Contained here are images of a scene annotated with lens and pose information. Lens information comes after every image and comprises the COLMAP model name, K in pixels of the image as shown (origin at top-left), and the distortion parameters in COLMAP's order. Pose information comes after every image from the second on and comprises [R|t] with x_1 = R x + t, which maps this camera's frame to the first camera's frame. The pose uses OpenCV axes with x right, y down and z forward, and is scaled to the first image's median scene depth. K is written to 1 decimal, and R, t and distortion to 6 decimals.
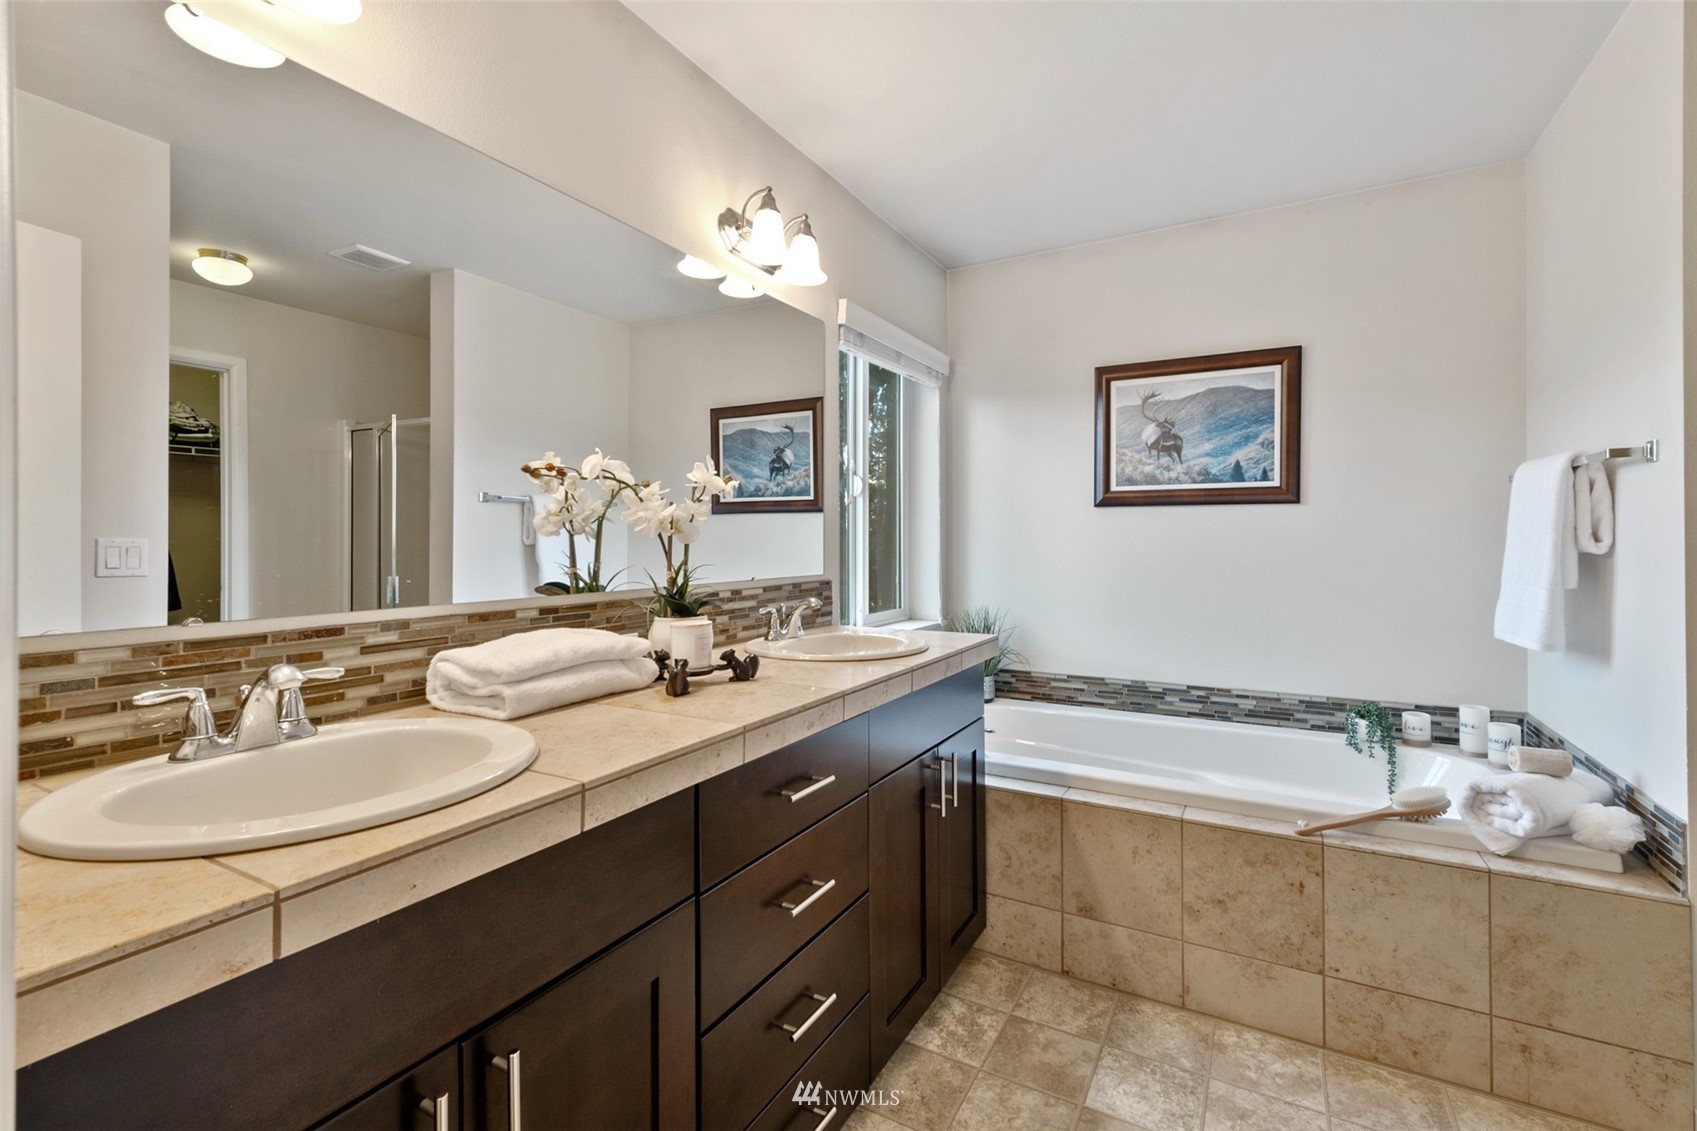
lens RADIAL K [[756.9, 0, 853.3], [0, 756.9, 552.9], [0, 0, 1]] dist [0.001692, -0.000614]
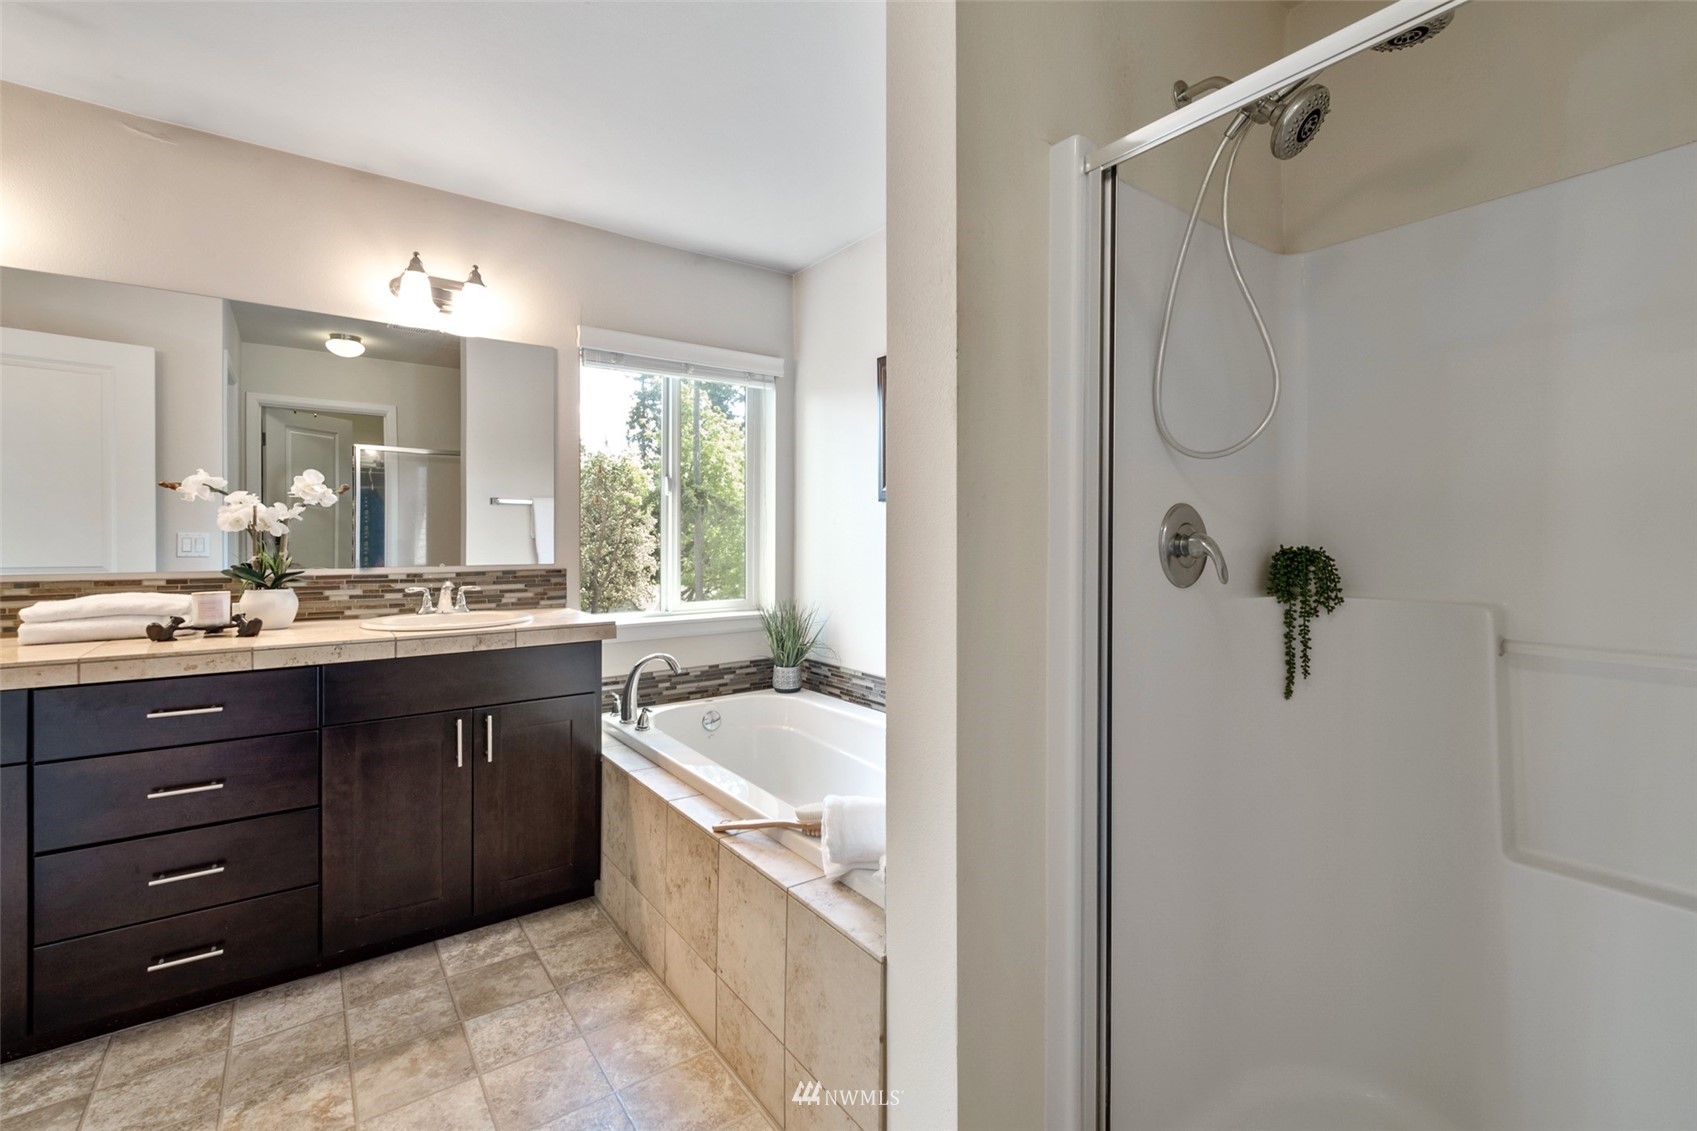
lens RADIAL K [[756.9, 0, 874.4], [0, 756.9, 553.0], [0, 0, 1]] dist [0.001692, -0.000614]
pose [[0.911092, 0.011081, -0.412055, 1.123385], [-0.009617, 0.999938, 0.005629, 0.000003], [0.412091, -0.001166, 0.911142, 0.171359]]
